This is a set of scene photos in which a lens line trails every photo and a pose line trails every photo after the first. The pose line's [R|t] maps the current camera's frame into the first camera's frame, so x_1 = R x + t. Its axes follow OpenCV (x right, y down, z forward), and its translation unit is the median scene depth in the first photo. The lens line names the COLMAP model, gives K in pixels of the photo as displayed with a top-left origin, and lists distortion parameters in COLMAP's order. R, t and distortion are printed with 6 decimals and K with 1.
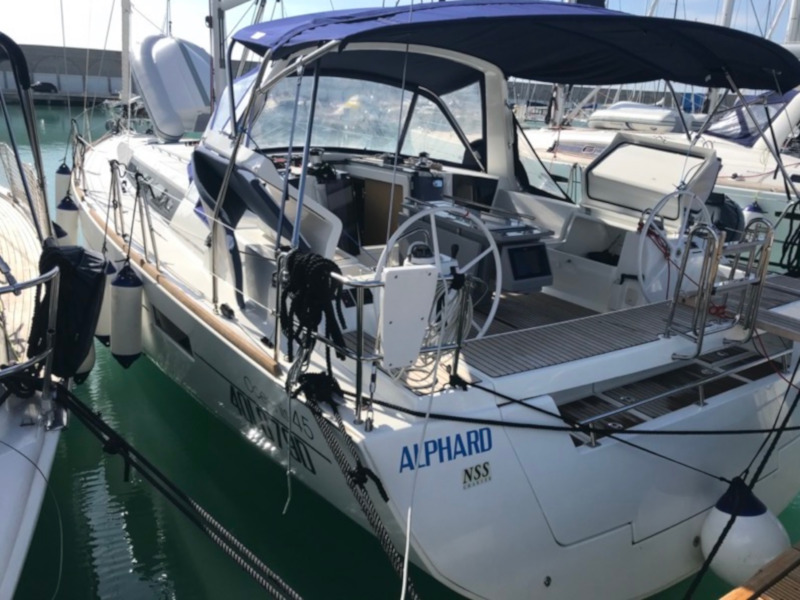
lens RADIAL K [[655.8, 0, 397.5], [0, 655.8, 301.4], [0, 0, 1]] dist [0.013936, 0.009753]
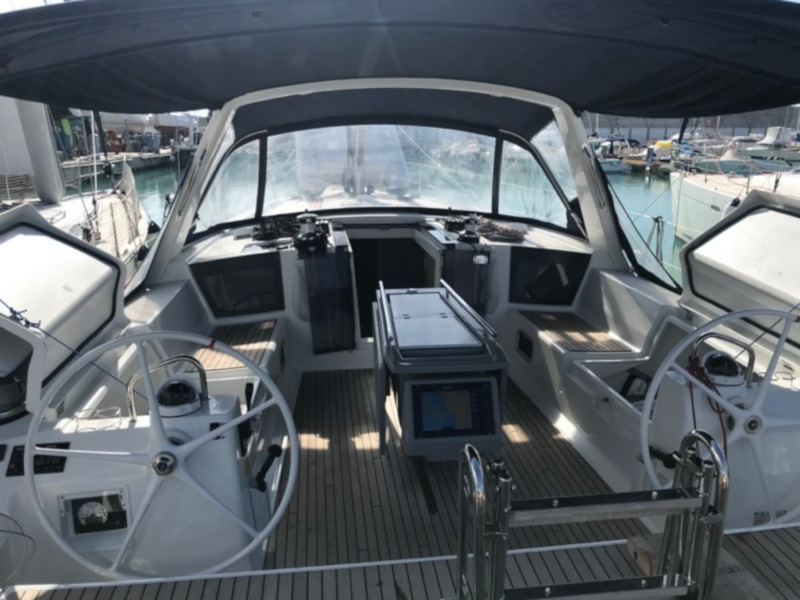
lens RADIAL K [[655.8, 0, 402.3], [0, 655.8, 297.4], [0, 0, 1]] dist [0.013936, 0.009753]
pose [[0.897875, 0.062816, -0.435746, 0.293808], [-0.091579, 0.994767, -0.045299, -0.093232], [0.430621, 0.080578, 0.898929, 0.294987]]
